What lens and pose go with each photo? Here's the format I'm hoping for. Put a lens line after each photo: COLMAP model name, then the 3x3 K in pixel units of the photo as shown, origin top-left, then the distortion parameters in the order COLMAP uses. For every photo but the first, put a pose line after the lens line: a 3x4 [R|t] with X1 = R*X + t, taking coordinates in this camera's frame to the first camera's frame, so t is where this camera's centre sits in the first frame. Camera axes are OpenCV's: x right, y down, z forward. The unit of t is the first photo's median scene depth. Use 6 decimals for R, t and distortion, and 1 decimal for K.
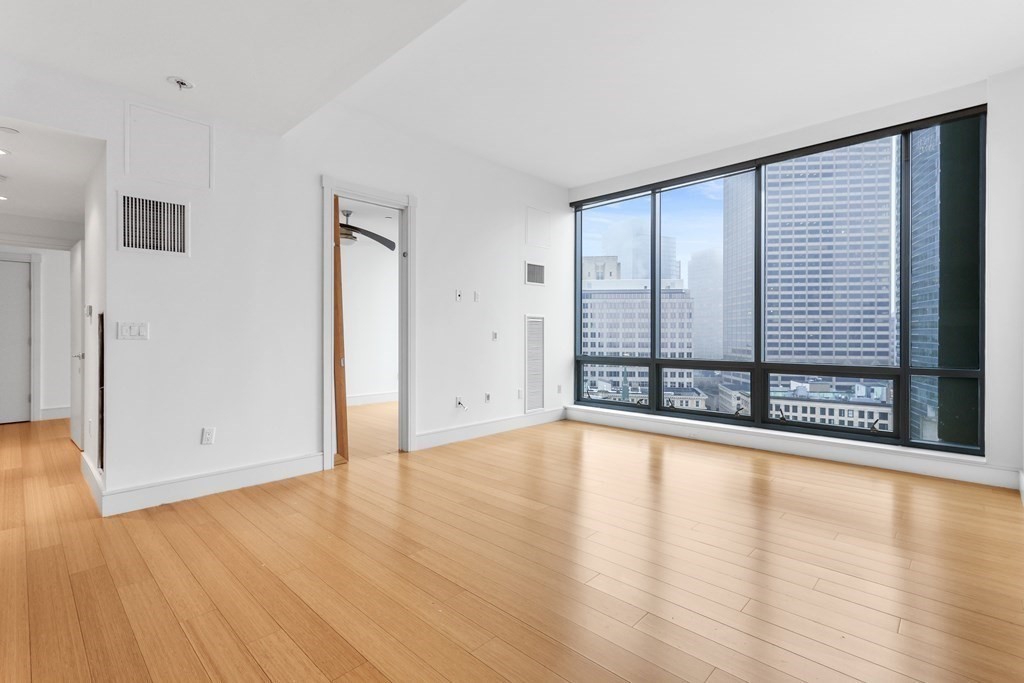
lens RADIAL K [[472.1, 0, 513.8], [0, 472.1, 345.1], [0, 0, 1]] dist [-0.006257, 0.012015]
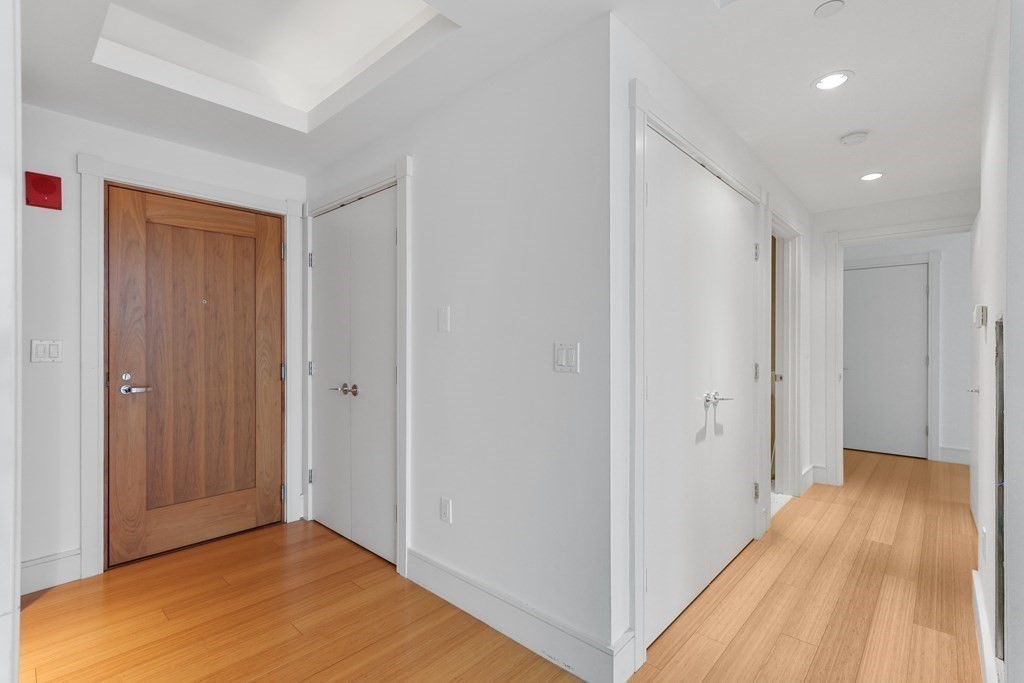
lens RADIAL K [[472.1, 0, 513.8], [0, 472.1, 345.1], [0, 0, 1]] dist [-0.006257, 0.012015]
pose [[0.020657, -0.008060, -0.999754, -0.231128], [-0.015419, 0.999846, -0.008379, -0.017060], [0.999668, 0.015589, 0.020530, 0.285119]]
